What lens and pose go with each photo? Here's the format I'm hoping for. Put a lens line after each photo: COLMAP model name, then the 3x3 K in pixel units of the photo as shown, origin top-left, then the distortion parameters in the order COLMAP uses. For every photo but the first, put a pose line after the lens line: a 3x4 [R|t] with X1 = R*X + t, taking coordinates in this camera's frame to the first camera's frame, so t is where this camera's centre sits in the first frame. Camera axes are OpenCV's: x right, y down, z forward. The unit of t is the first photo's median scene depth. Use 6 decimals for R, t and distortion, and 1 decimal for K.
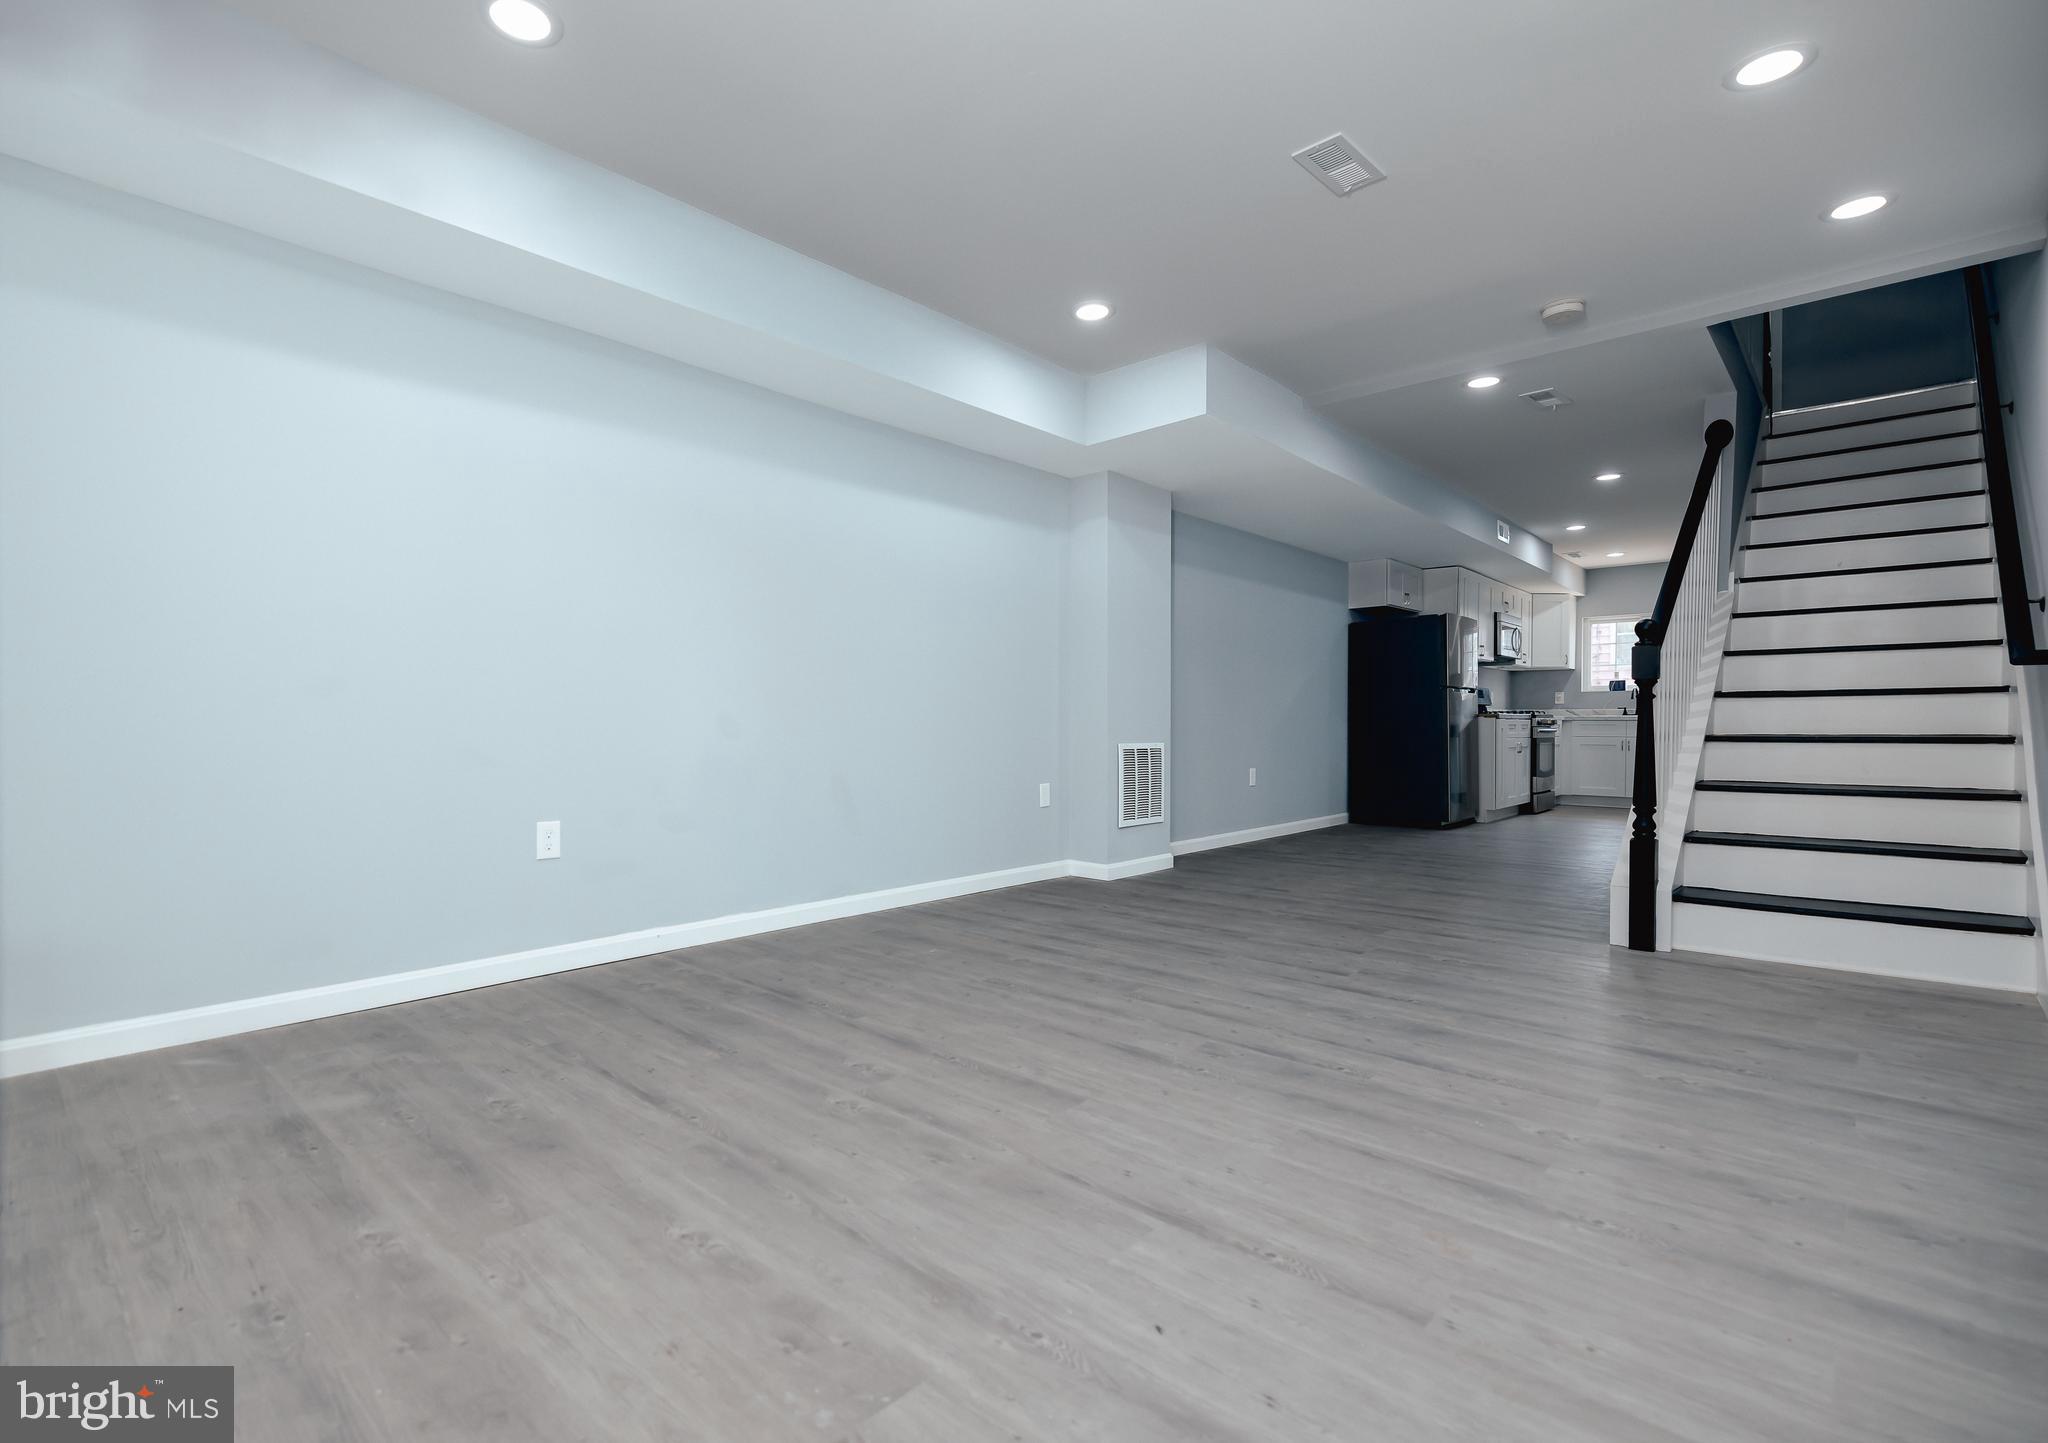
lens RADIAL K [[961.0, 0, 942.7], [0, 961.0, 733.3], [0, 0, 1]] dist [-0.001455, -0.000272]
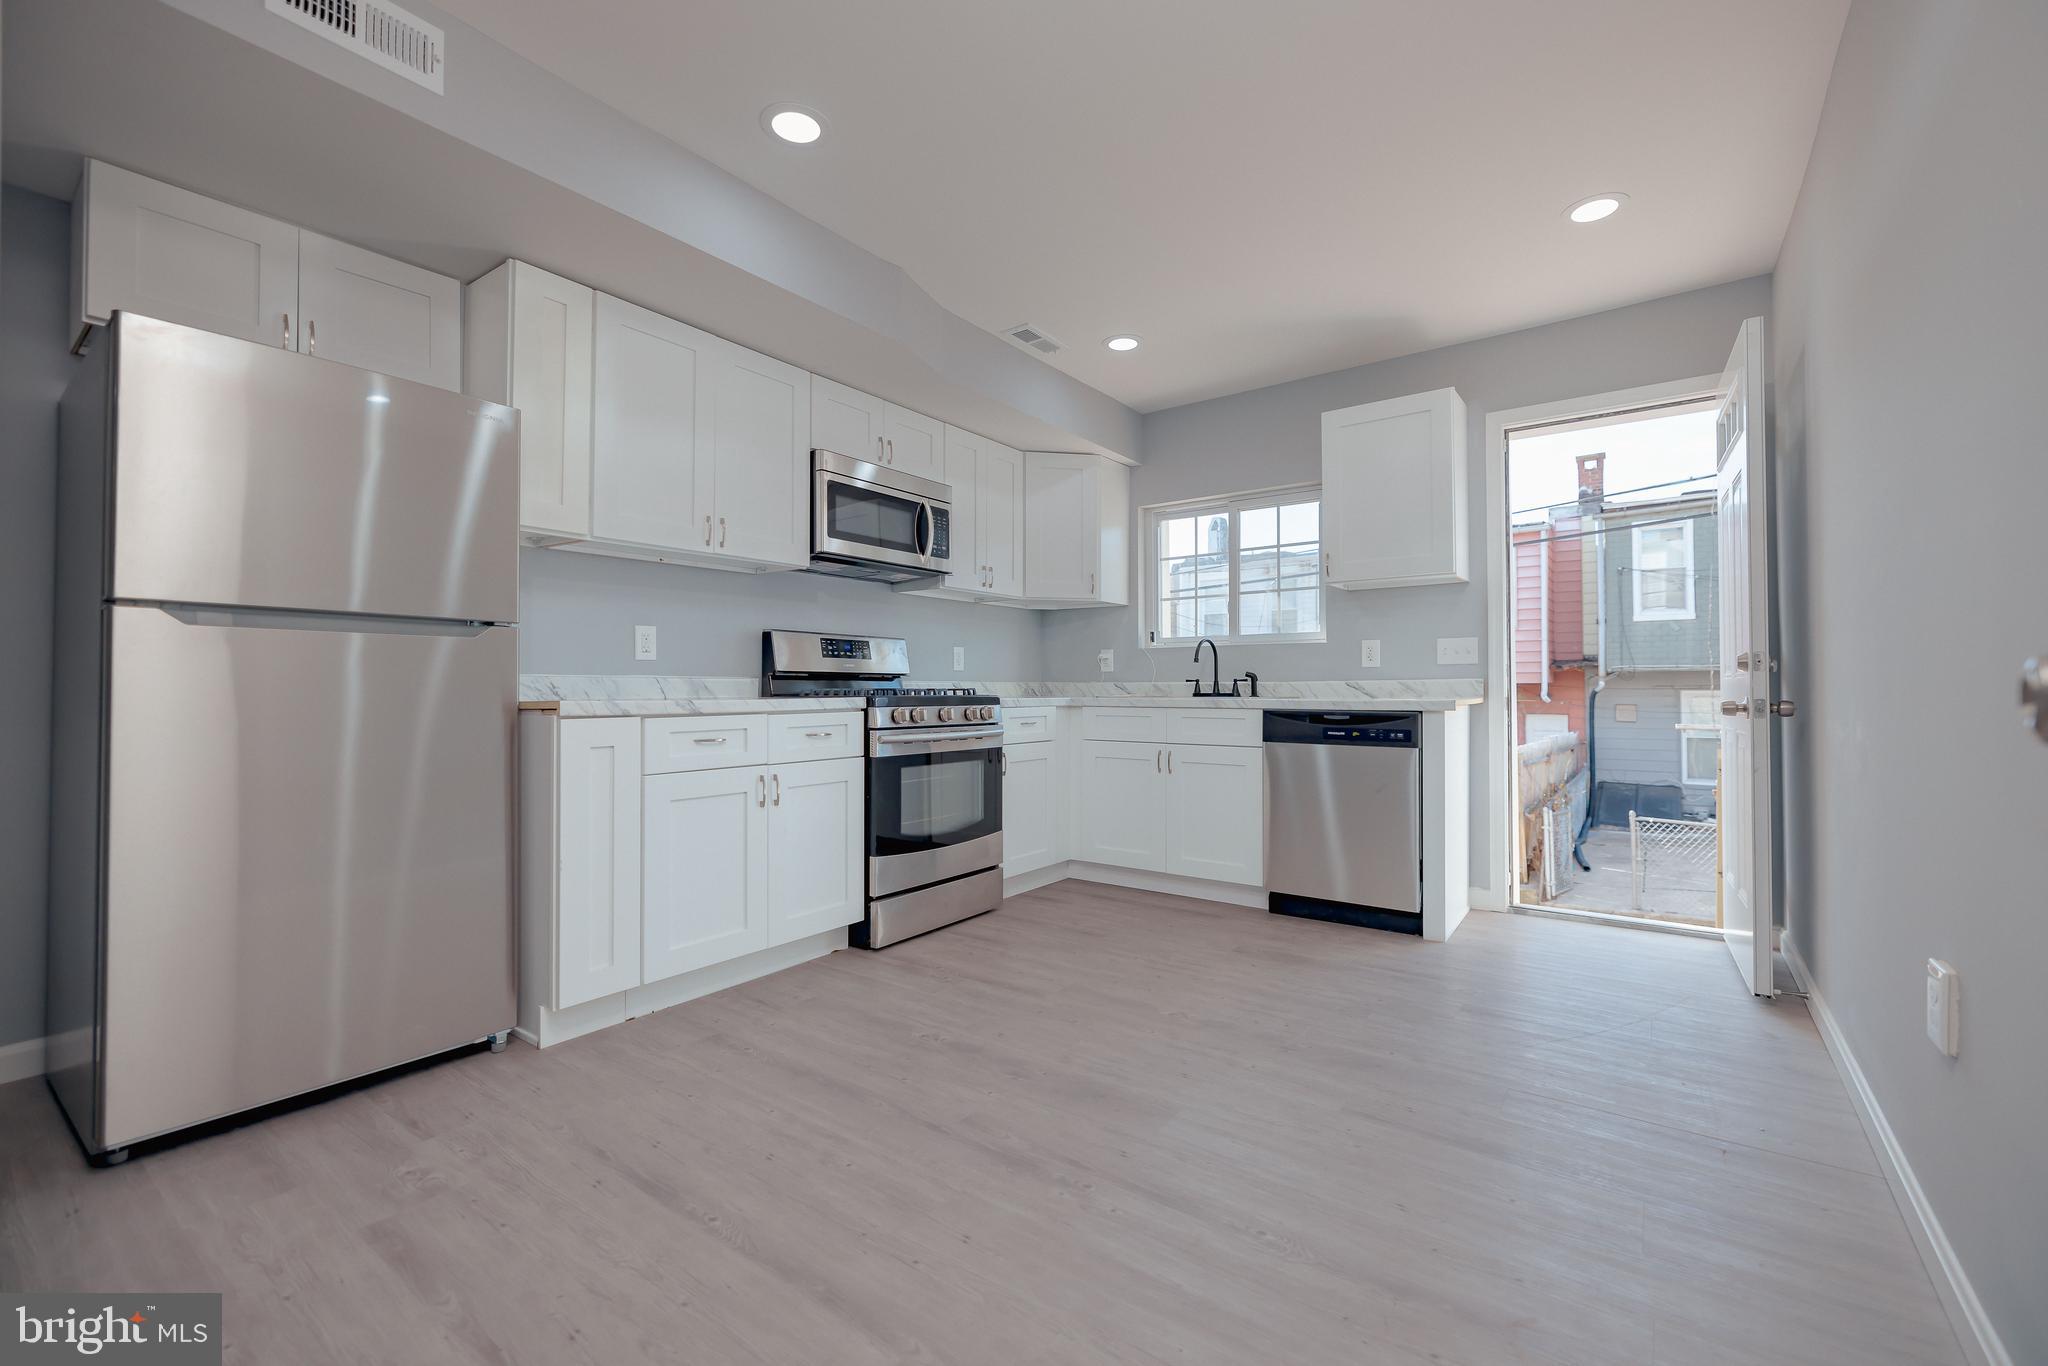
lens RADIAL K [[856.3, 0, 1030.0], [0, 856.3, 675.0], [0, 0, 1]] dist [0.000495, -0.000561]
pose [[0.989265, 0.000605, 0.146131, 1.502638], [0.003187, 0.999664, -0.025712, -0.047972], [-0.146098, 0.025901, 0.988931, 1.532020]]
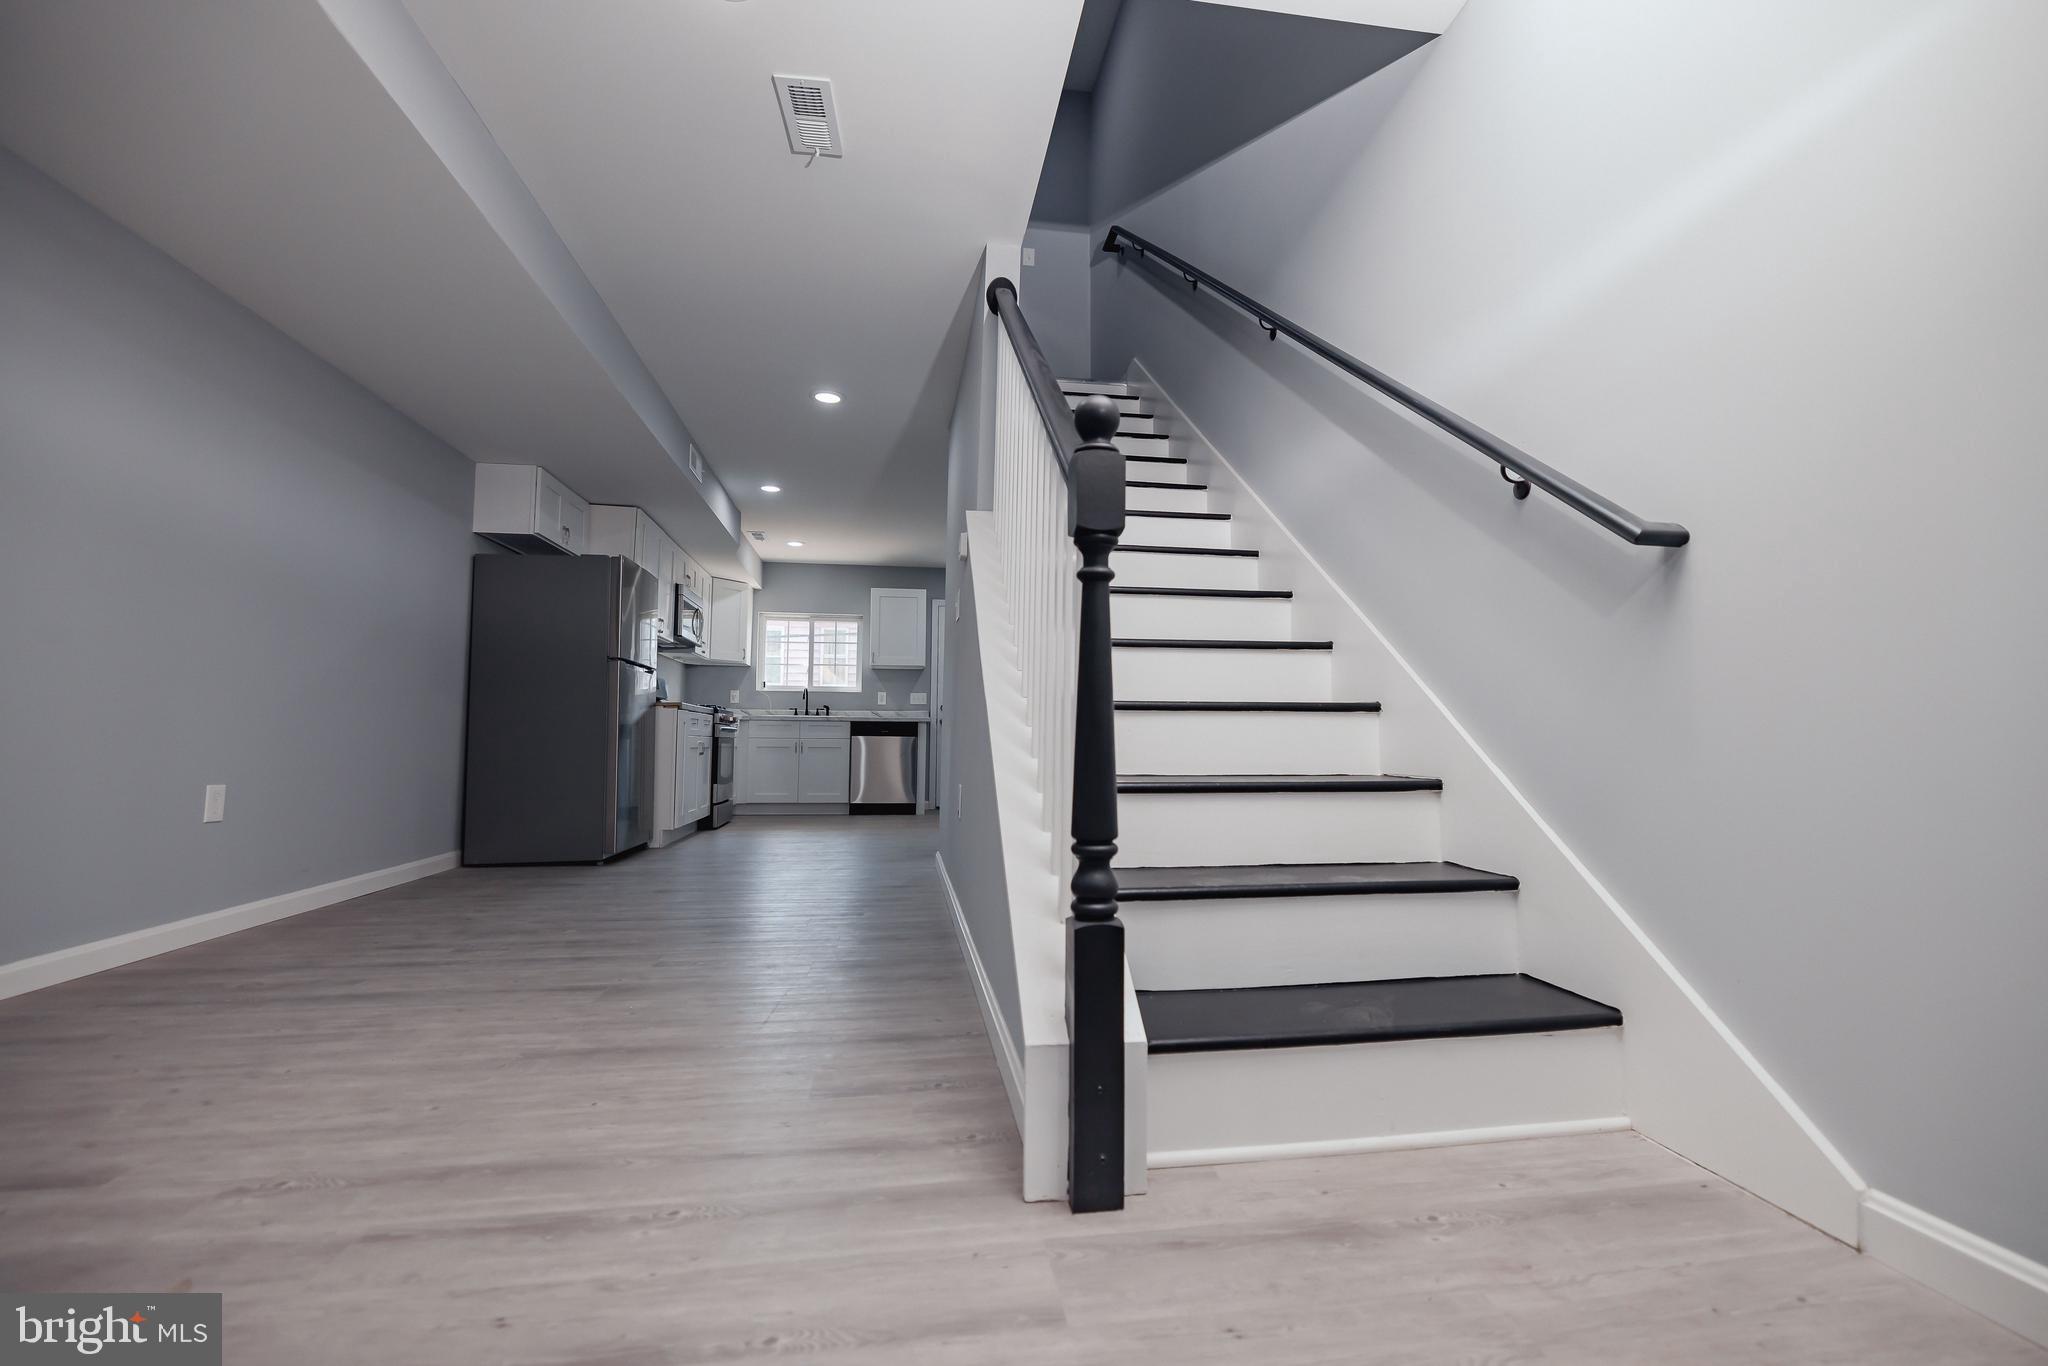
lens RADIAL K [[878.0, 0, 1028.0], [0, 878.0, 678.4], [0, 0, 1]] dist [0.002060, -0.001084]
pose [[0.600048, 0.062434, 0.797524, 0.399878], [0.001874, 0.996837, -0.079447, 0.035863], [-0.799962, 0.049167, 0.598033, 0.777410]]
